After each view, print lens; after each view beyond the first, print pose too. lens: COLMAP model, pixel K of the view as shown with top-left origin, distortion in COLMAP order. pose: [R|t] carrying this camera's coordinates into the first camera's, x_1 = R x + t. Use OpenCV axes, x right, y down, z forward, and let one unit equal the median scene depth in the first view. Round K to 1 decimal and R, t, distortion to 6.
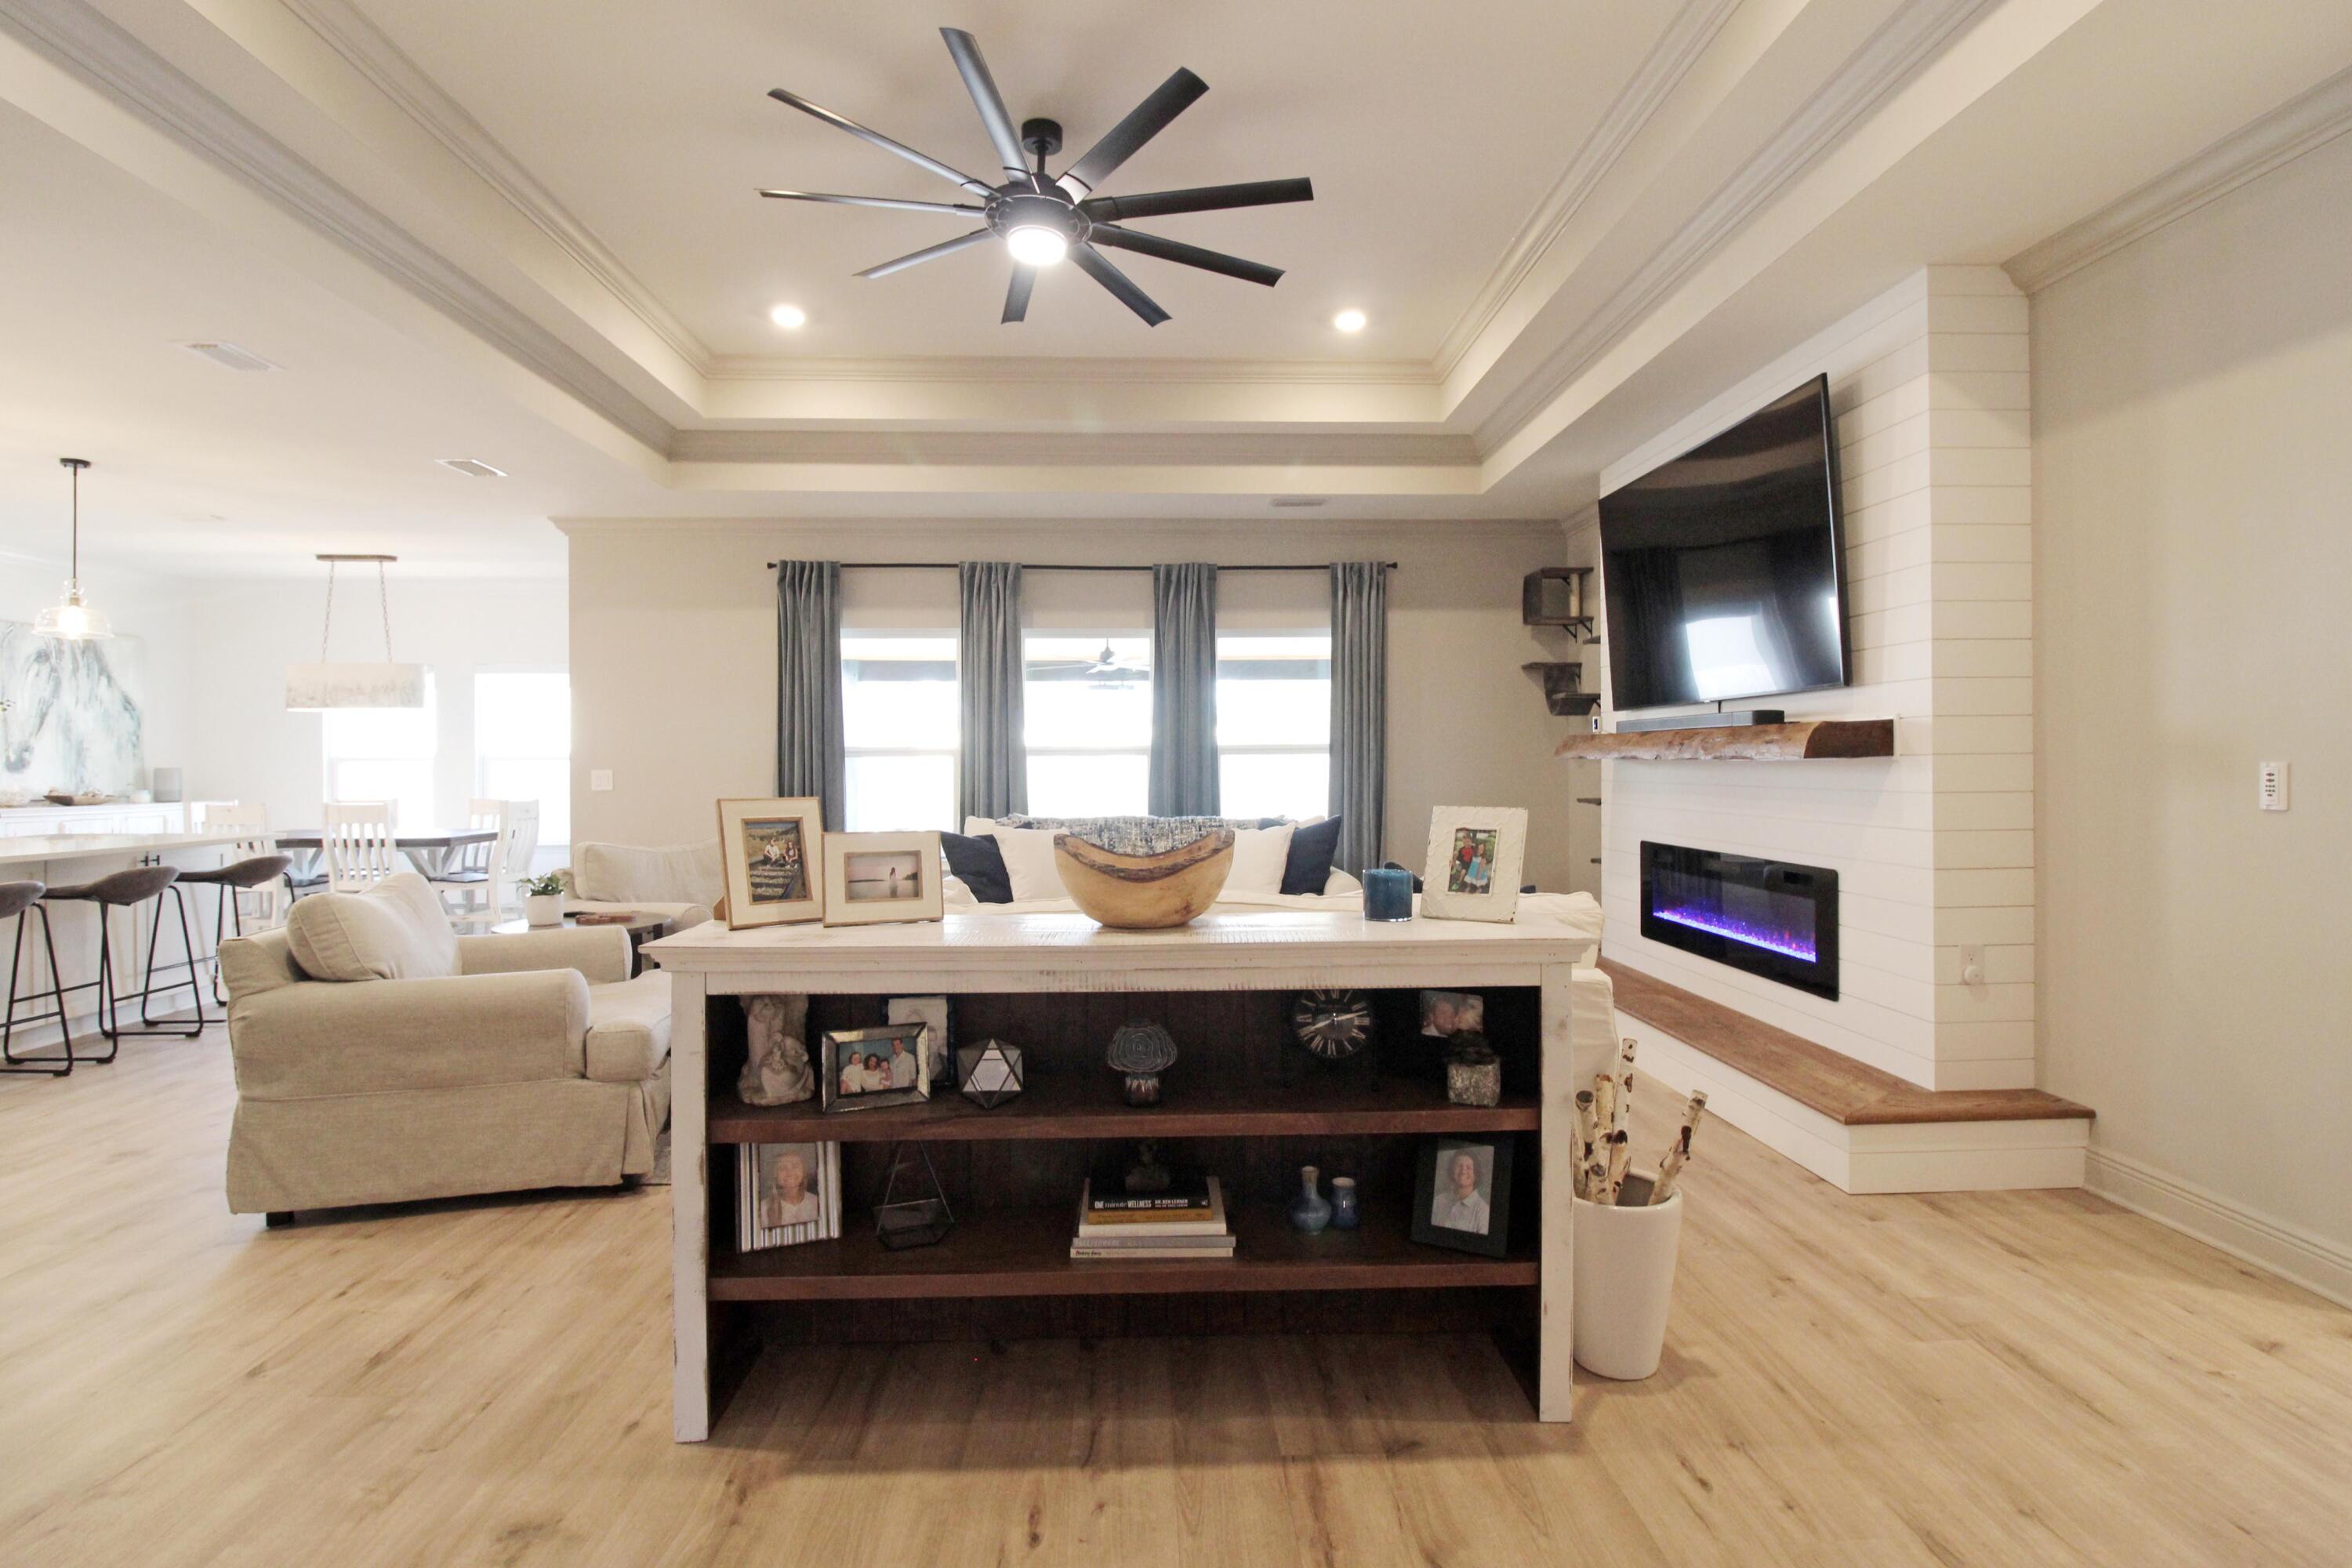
lens RADIAL K [[1142.4, 0, 1180.3], [0, 1142.4, 757.4], [0, 0, 1]] dist [0.001621, -0.014689]
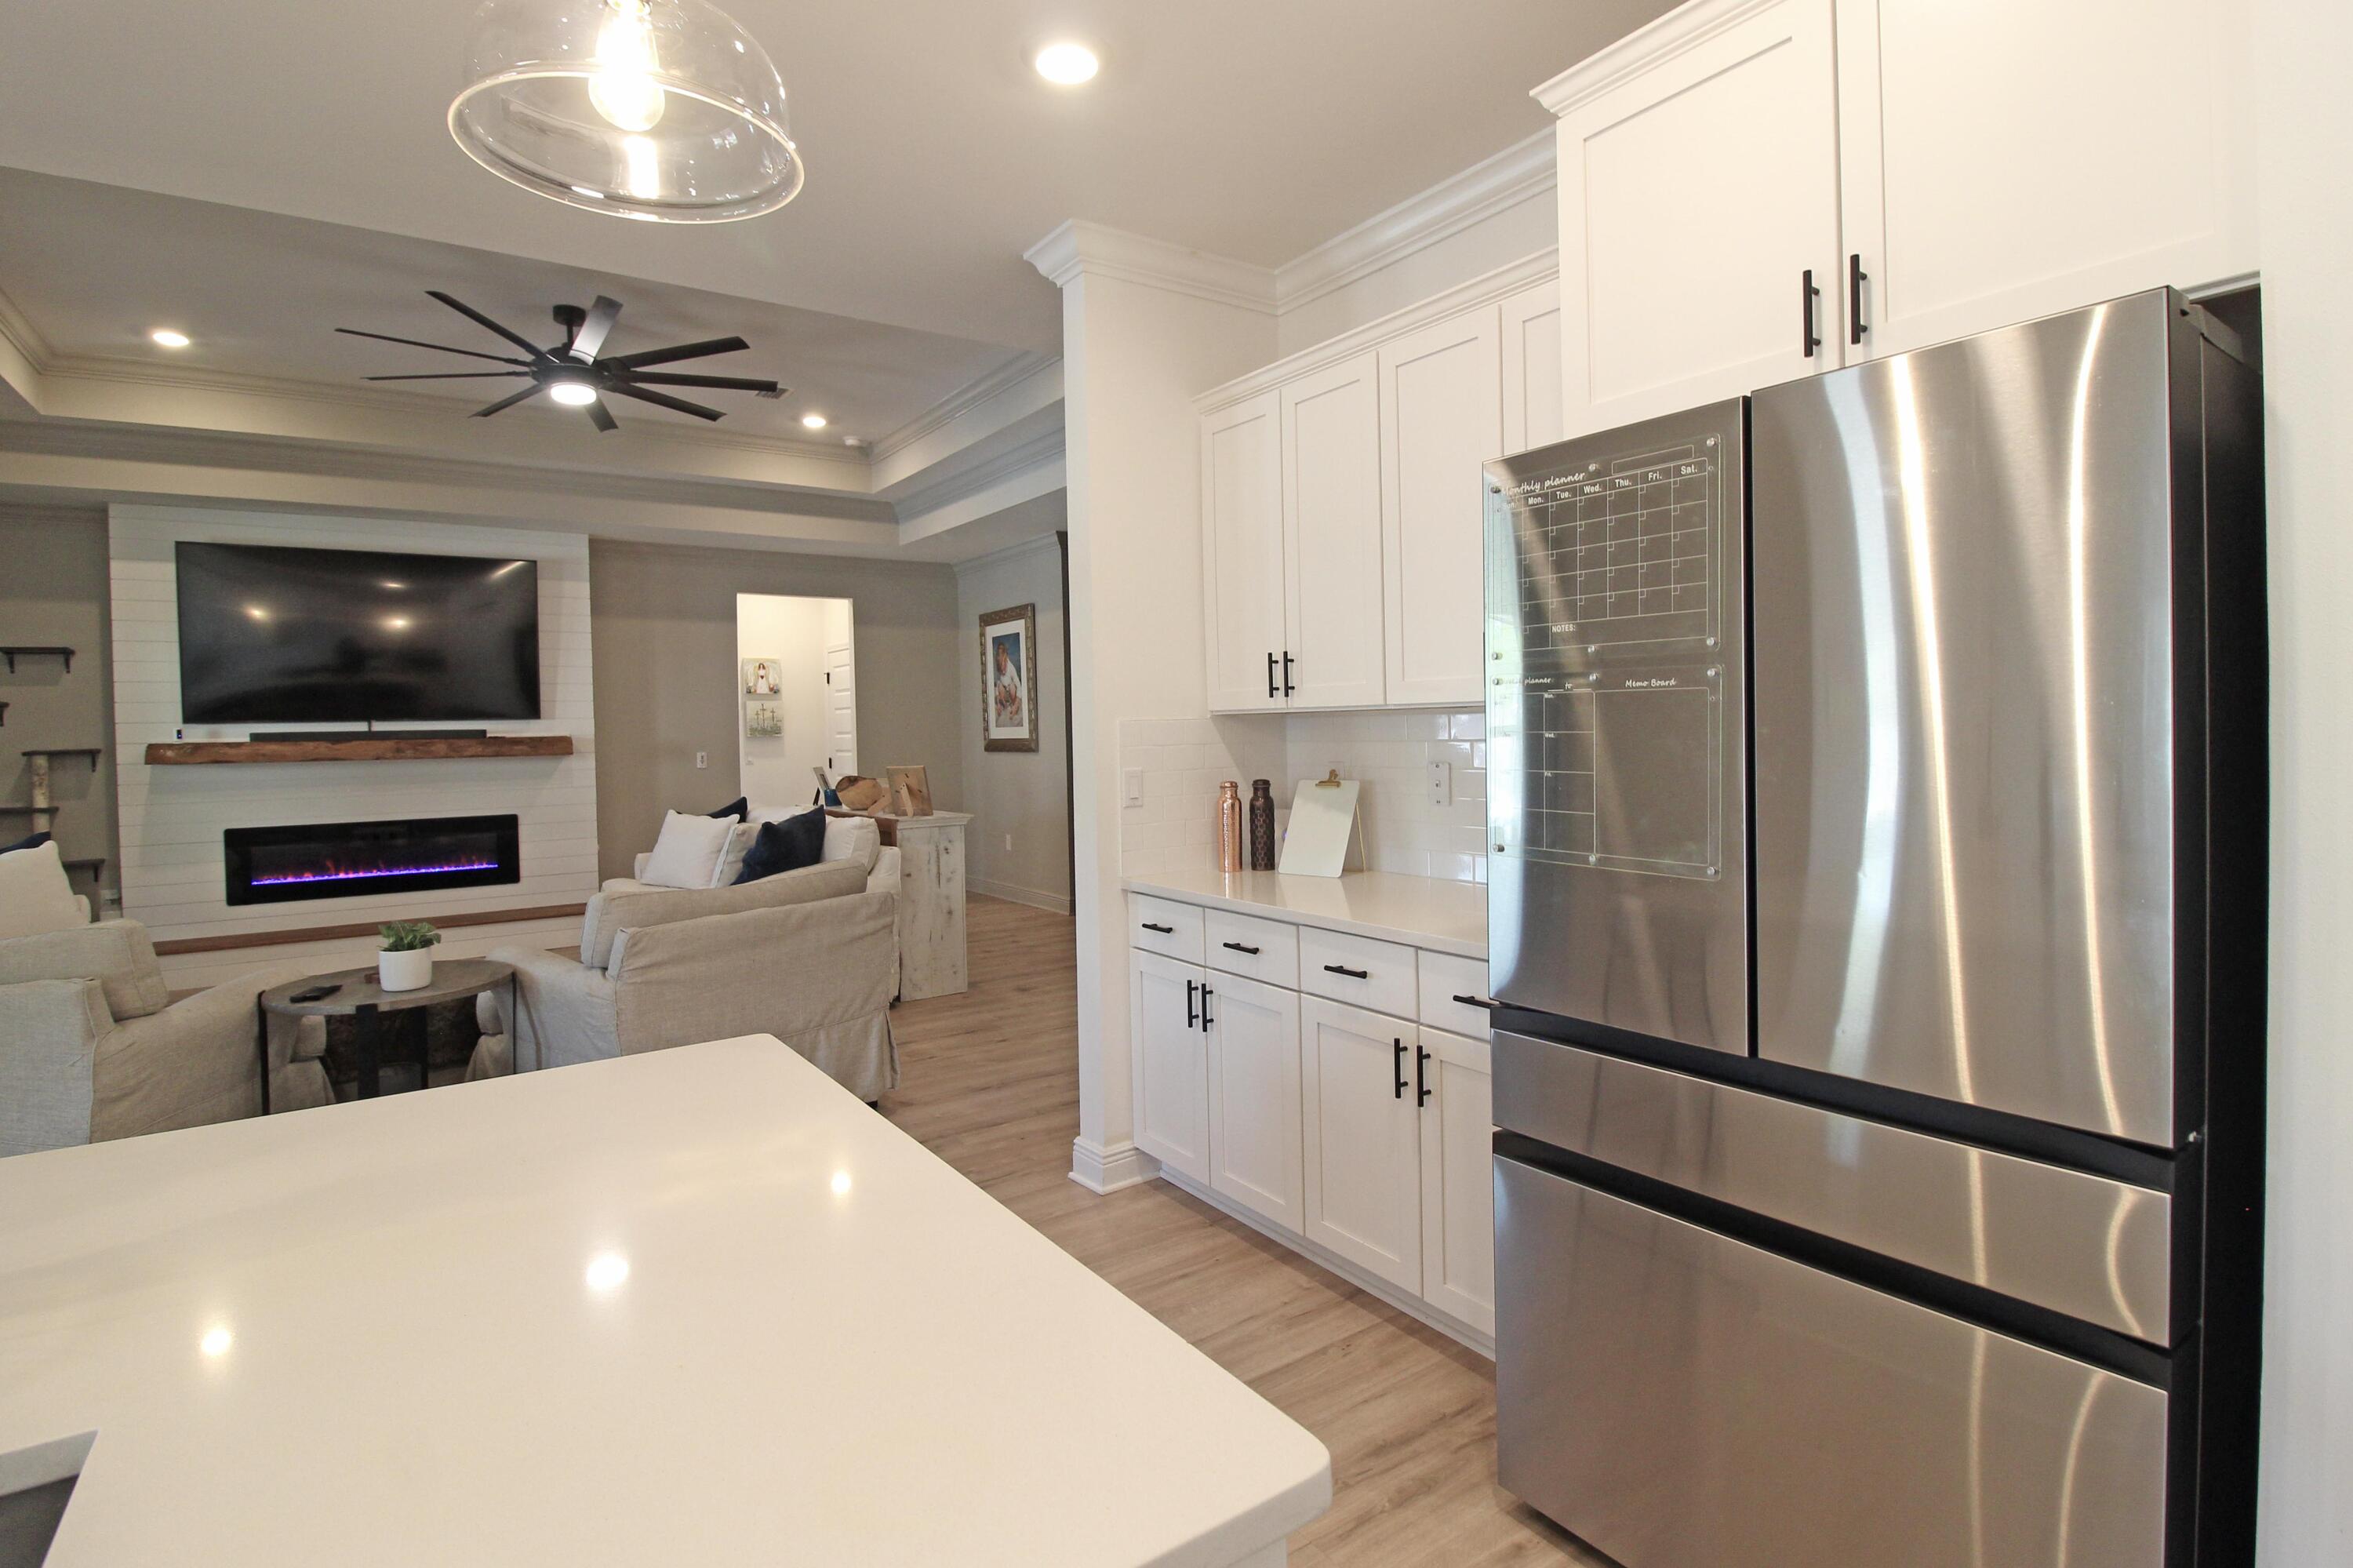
lens RADIAL K [[1142.9, 0, 1180.8], [0, 1142.9, 757.4], [0, 0, 1]] dist [0.001621, -0.014689]
pose [[-0.539753, -0.005812, 0.841803, -1.683895], [0.019210, 0.999631, 0.019218, -0.012041], [-0.841604, 0.026544, -0.539442, 1.120378]]
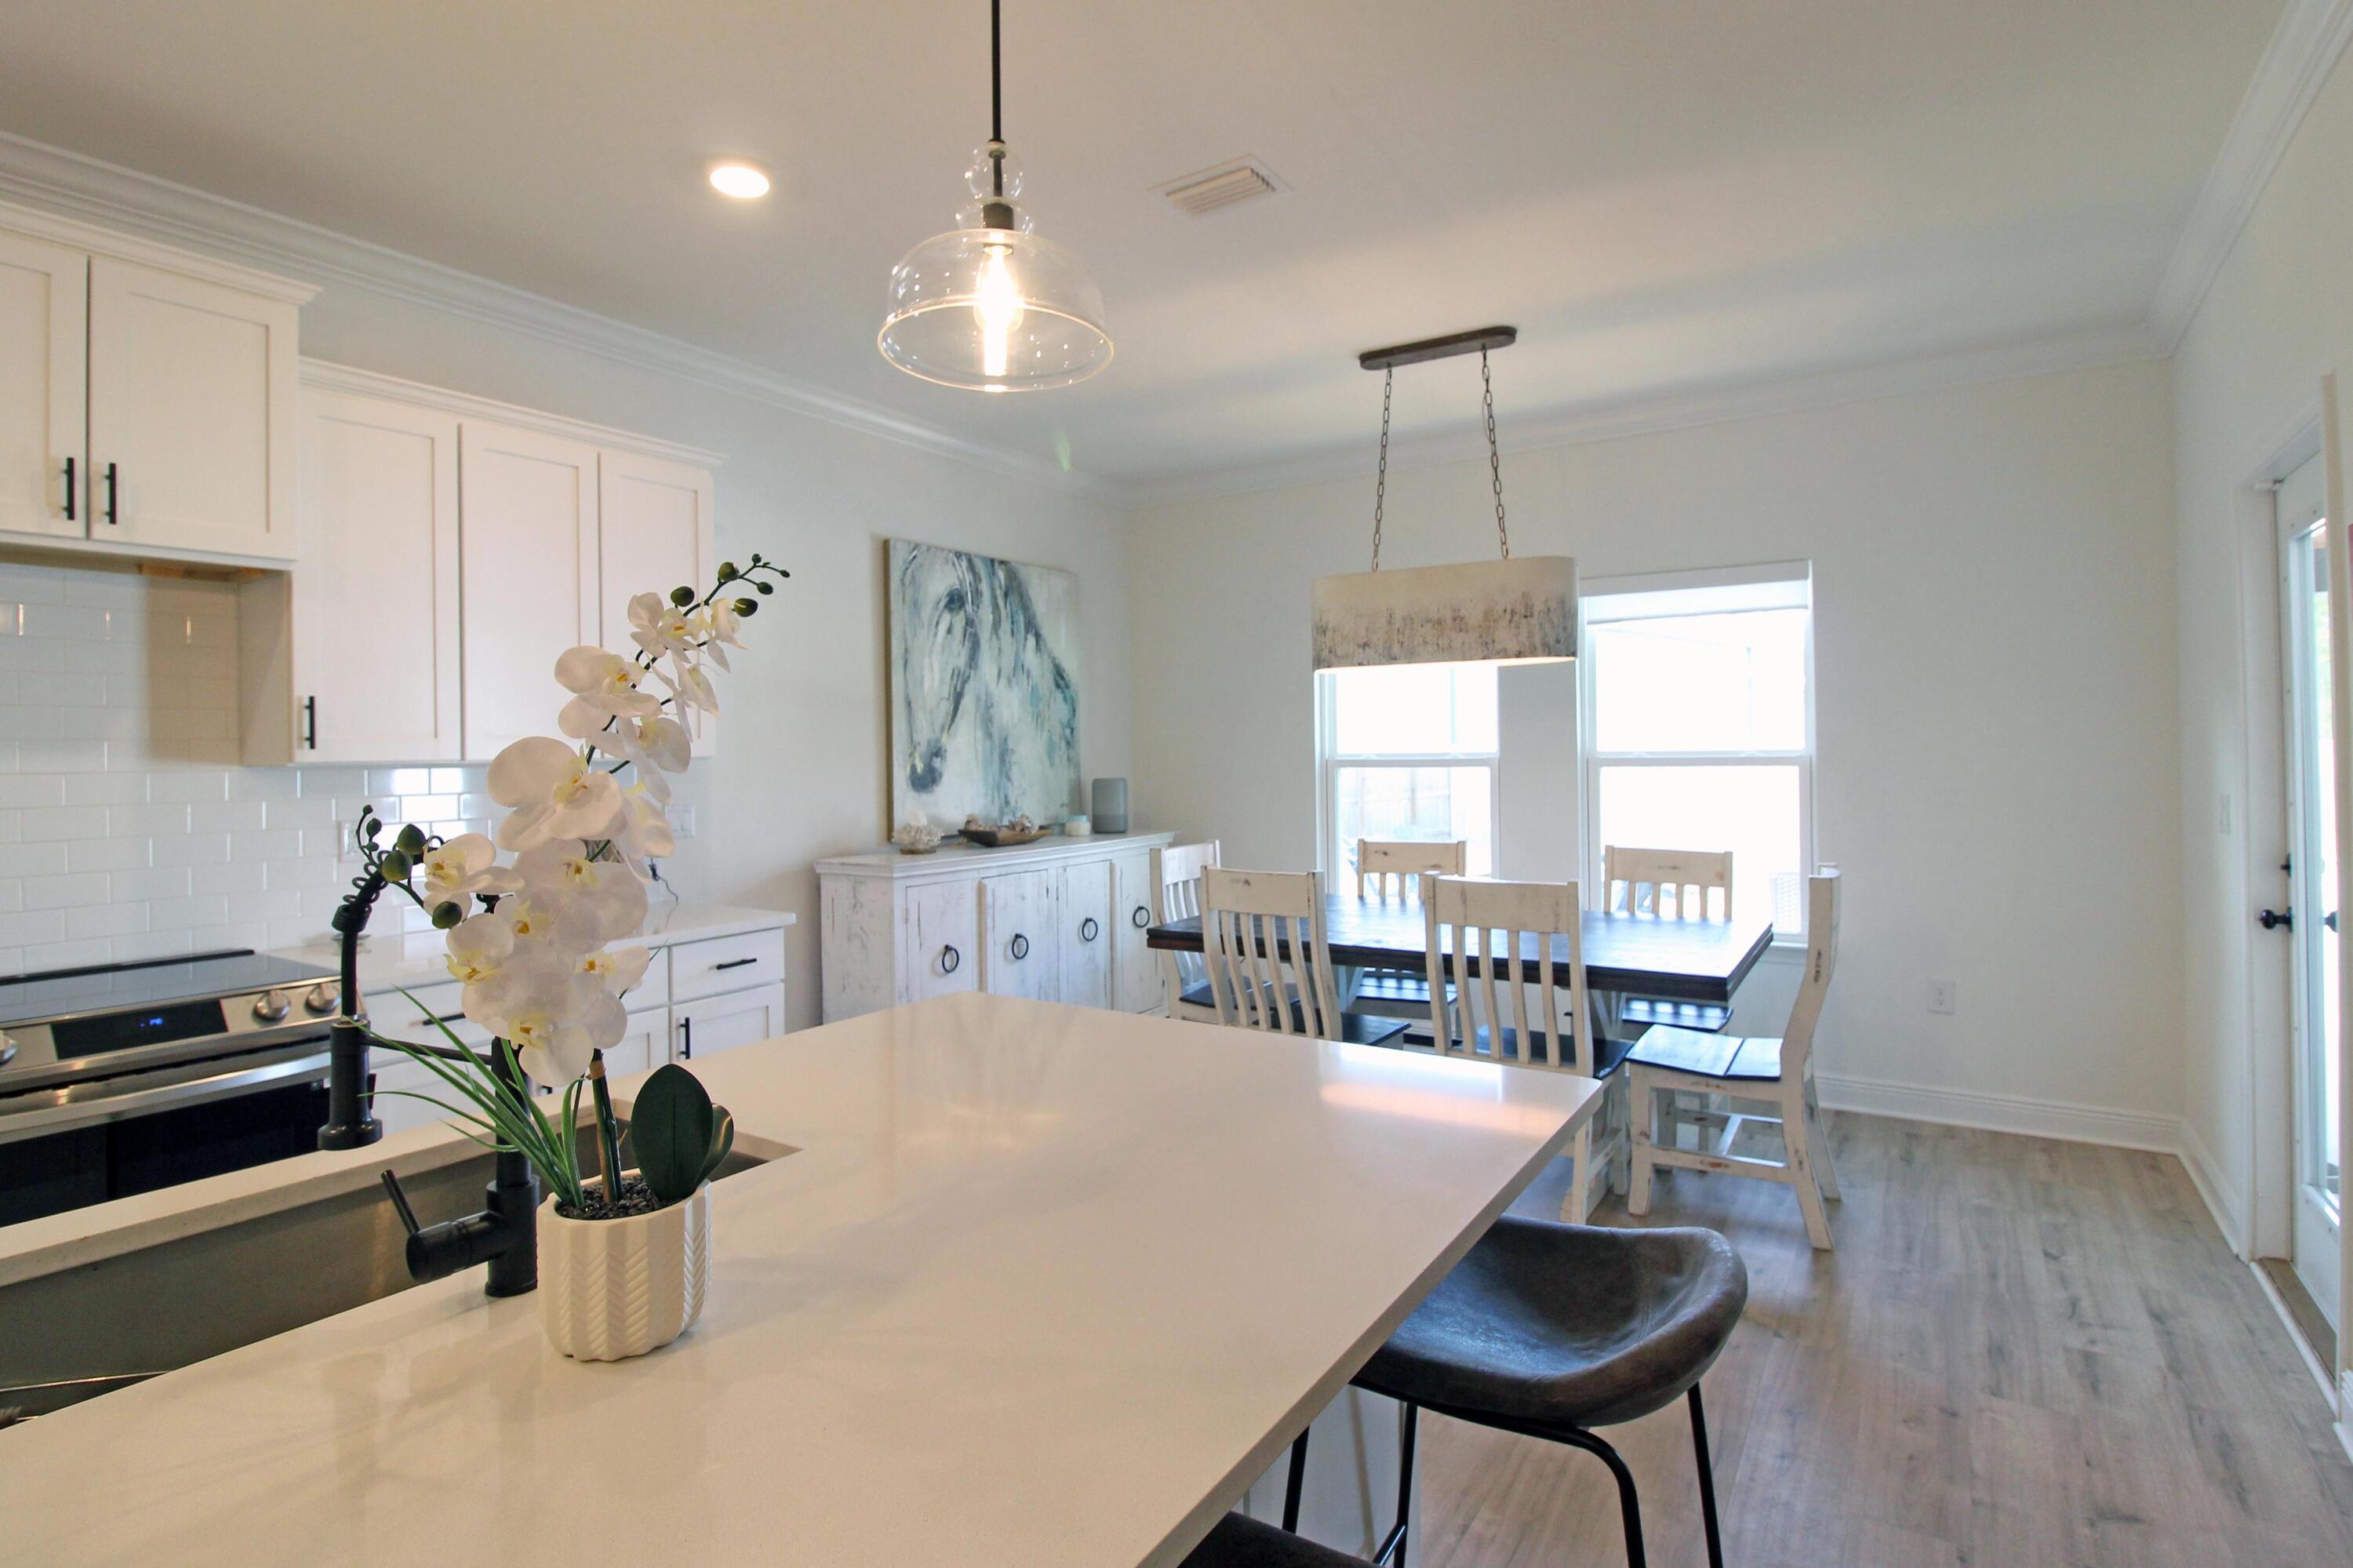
lens RADIAL K [[1149.1, 0, 1186.8], [0, 1149.1, 744.7], [0, 0, 1]] dist [-0.000988, -0.015134]
pose [[0.820408, -0.008004, -0.571722, -1.126881], [0.010612, 0.999943, 0.001228, -0.022314], [0.571679, -0.007075, 0.820447, 1.144642]]
